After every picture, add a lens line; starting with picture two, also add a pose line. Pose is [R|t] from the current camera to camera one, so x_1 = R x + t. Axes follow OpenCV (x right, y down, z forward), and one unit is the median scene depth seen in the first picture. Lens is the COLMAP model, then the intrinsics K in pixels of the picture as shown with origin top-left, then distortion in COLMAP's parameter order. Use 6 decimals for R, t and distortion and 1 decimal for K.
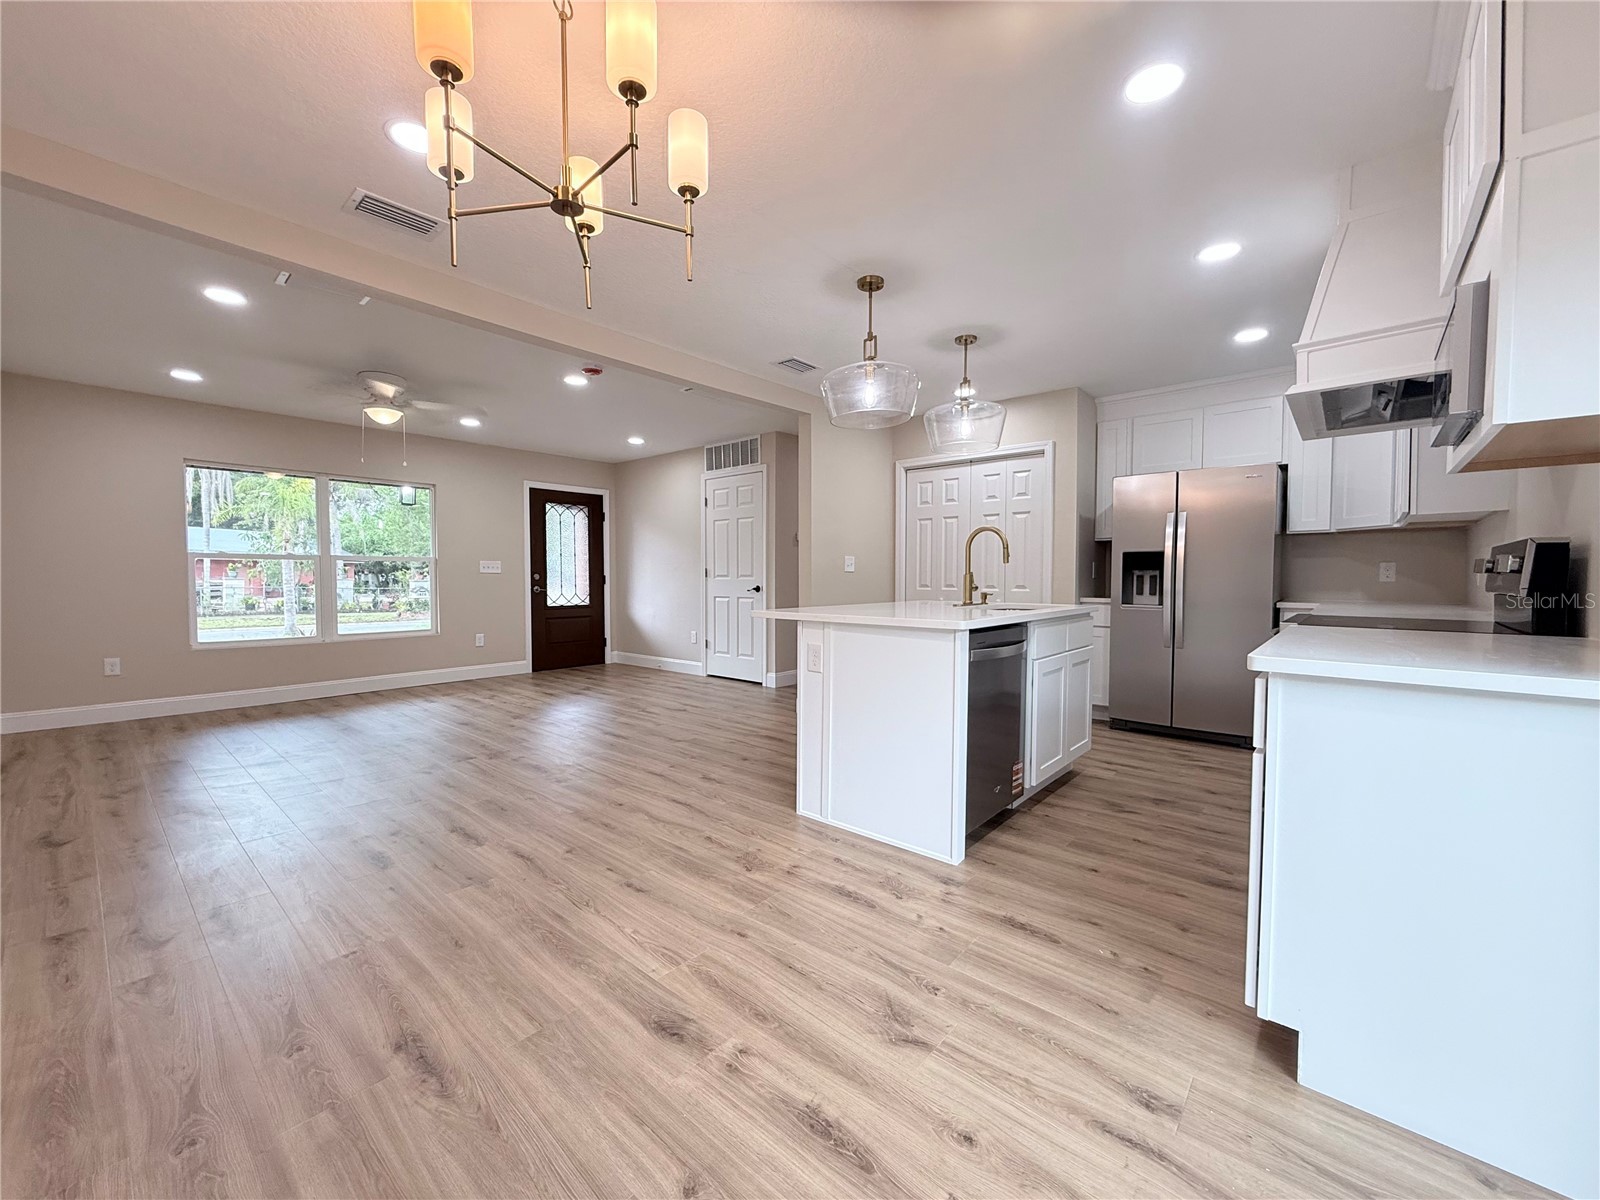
lens RADIAL K [[637.6, 0, 795.5], [0, 637.6, 599.3], [0, 0, 1]] dist [0.000176, 0.000104]
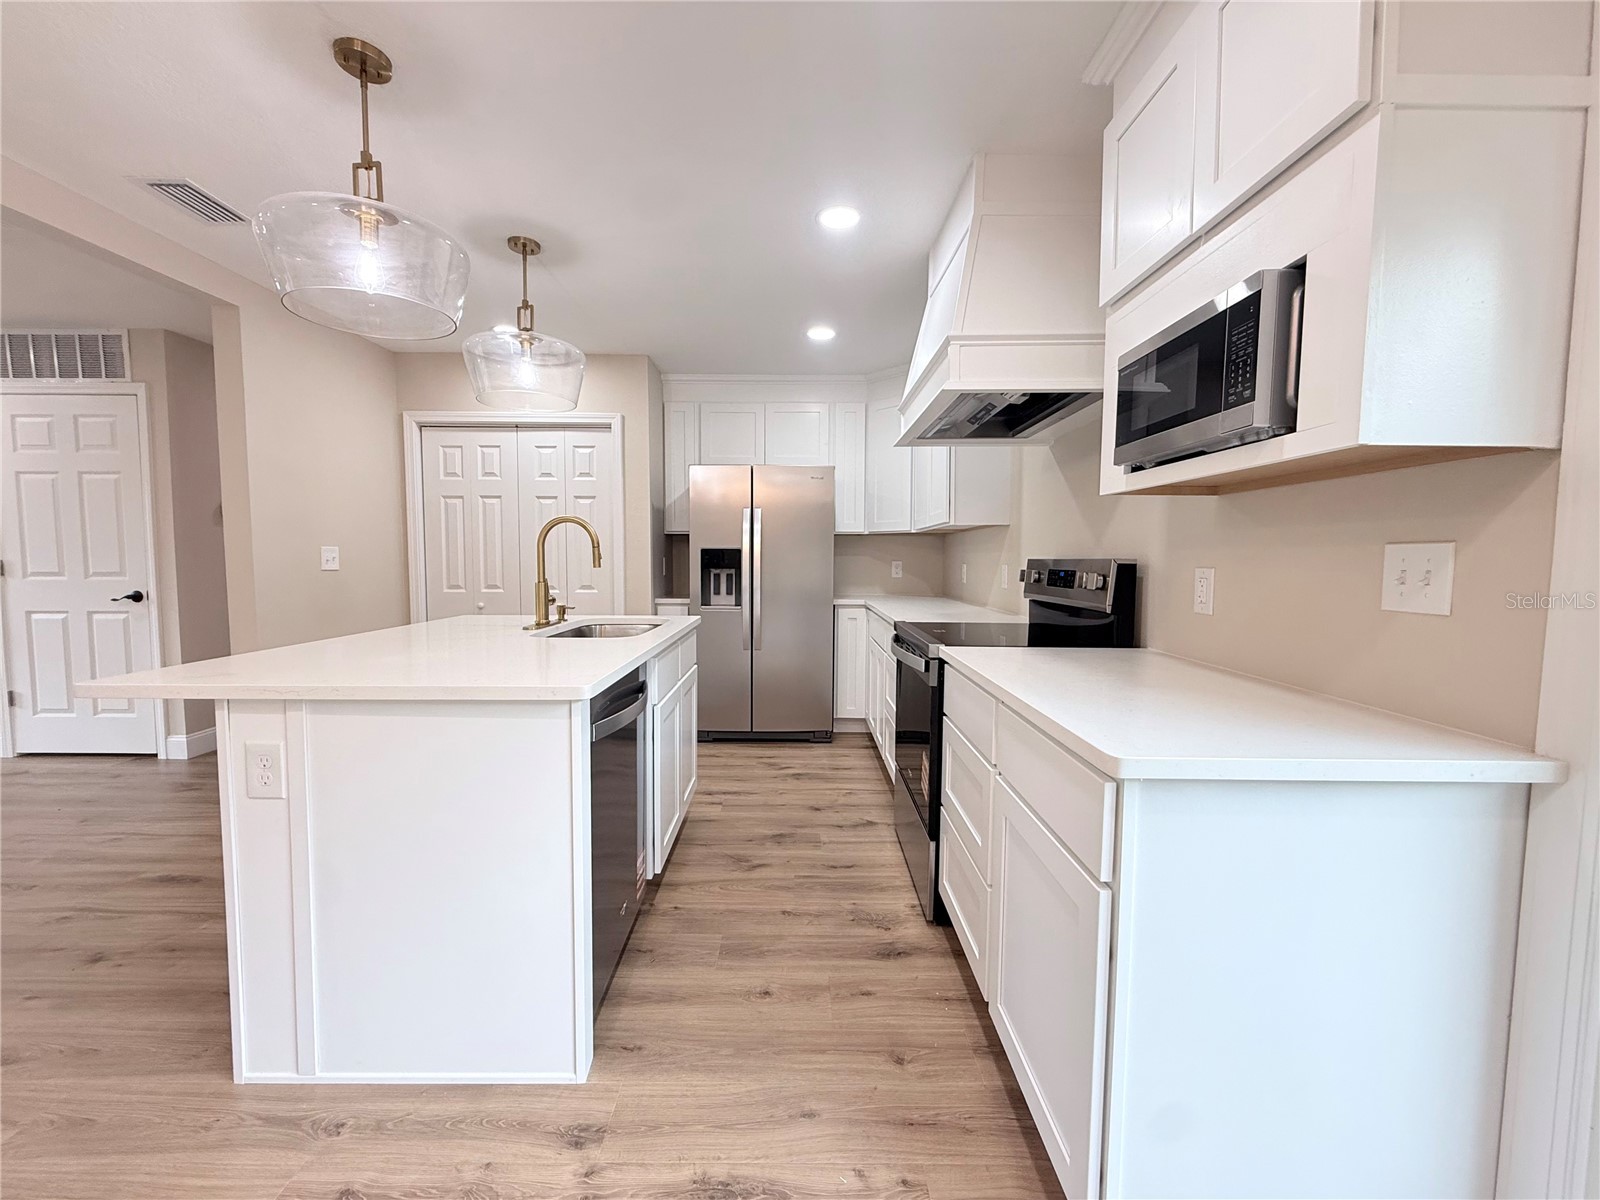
lens RADIAL K [[637.6, 0, 795.5], [0, 637.6, 599.3], [0, 0, 1]] dist [0.000176, 0.000104]
pose [[0.750422, -0.039851, 0.659757, 0.013685], [0.020478, 0.999103, 0.037056, -0.038967], [-0.660642, -0.014297, 0.750565, 0.269334]]
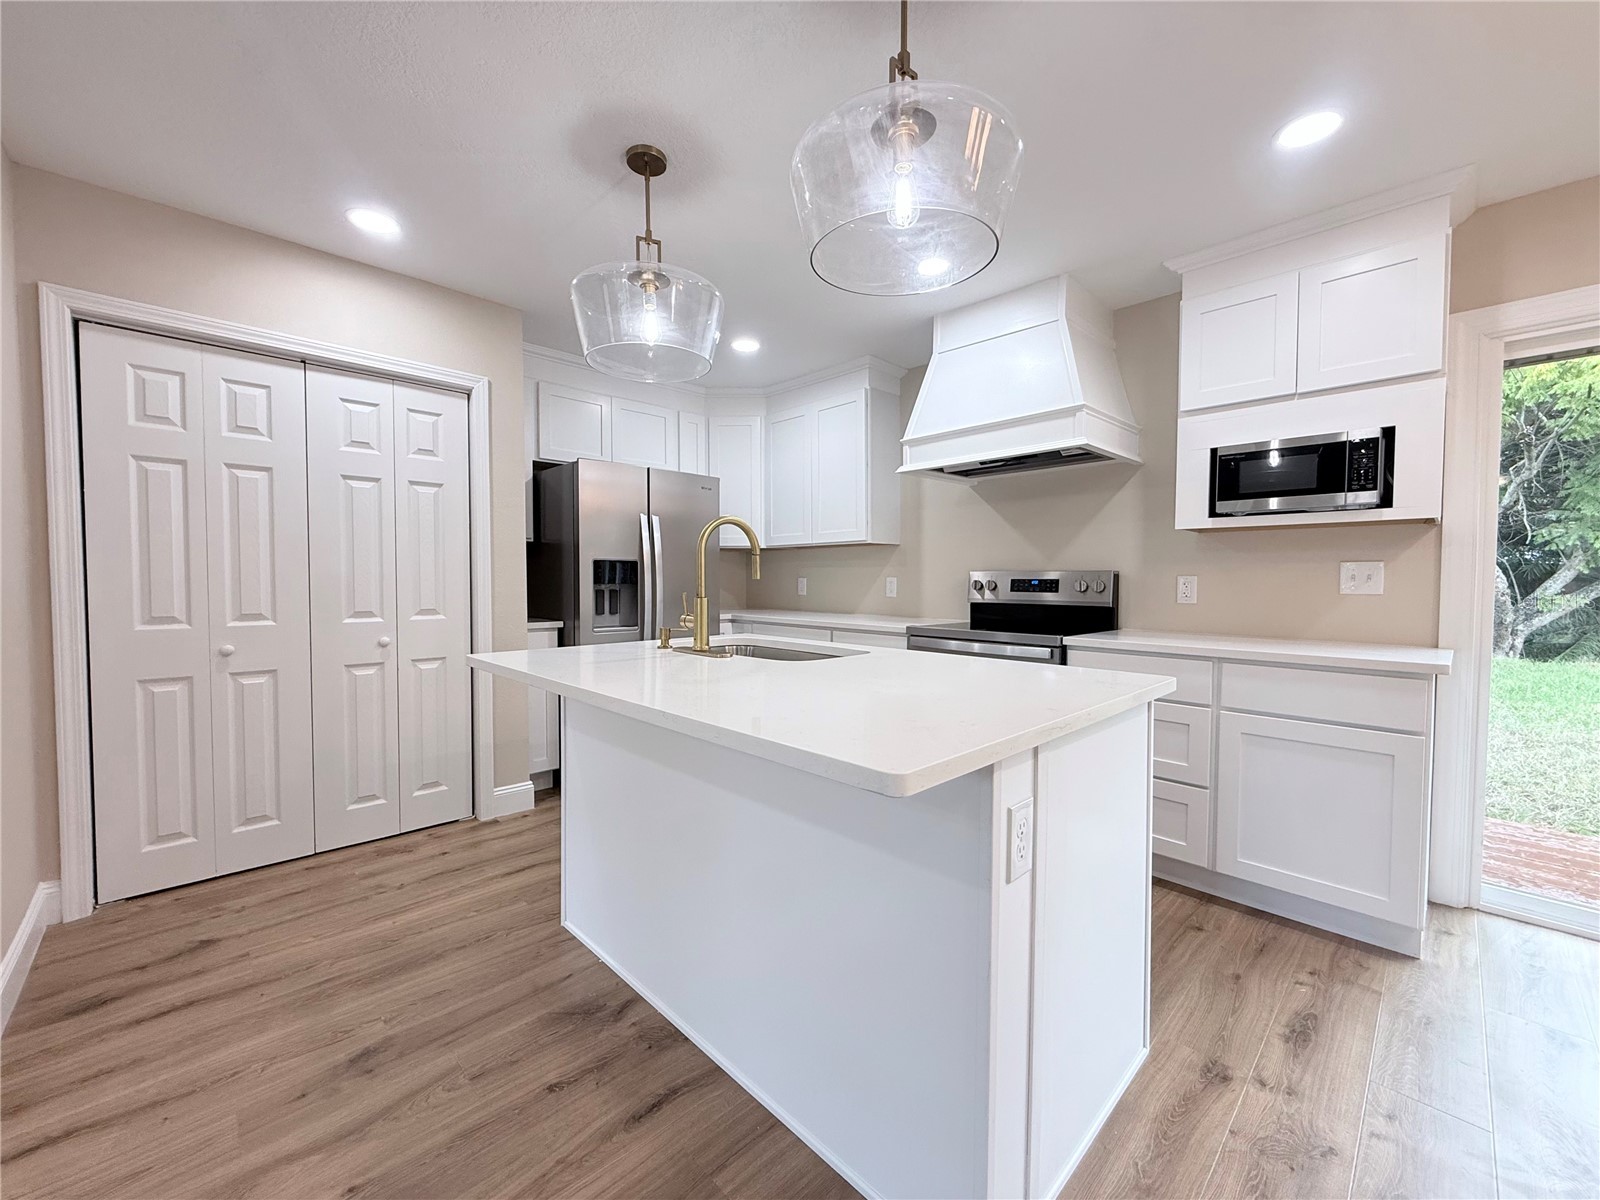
lens RADIAL K [[637.6, 0, 795.5], [0, 637.6, 599.3], [0, 0, 1]] dist [0.000176, 0.000104]
pose [[0.082697, -0.031744, 0.996069, -0.264841], [0.034392, 0.998988, 0.028982, -0.048537], [-0.995981, 0.031860, 0.083706, 0.829605]]
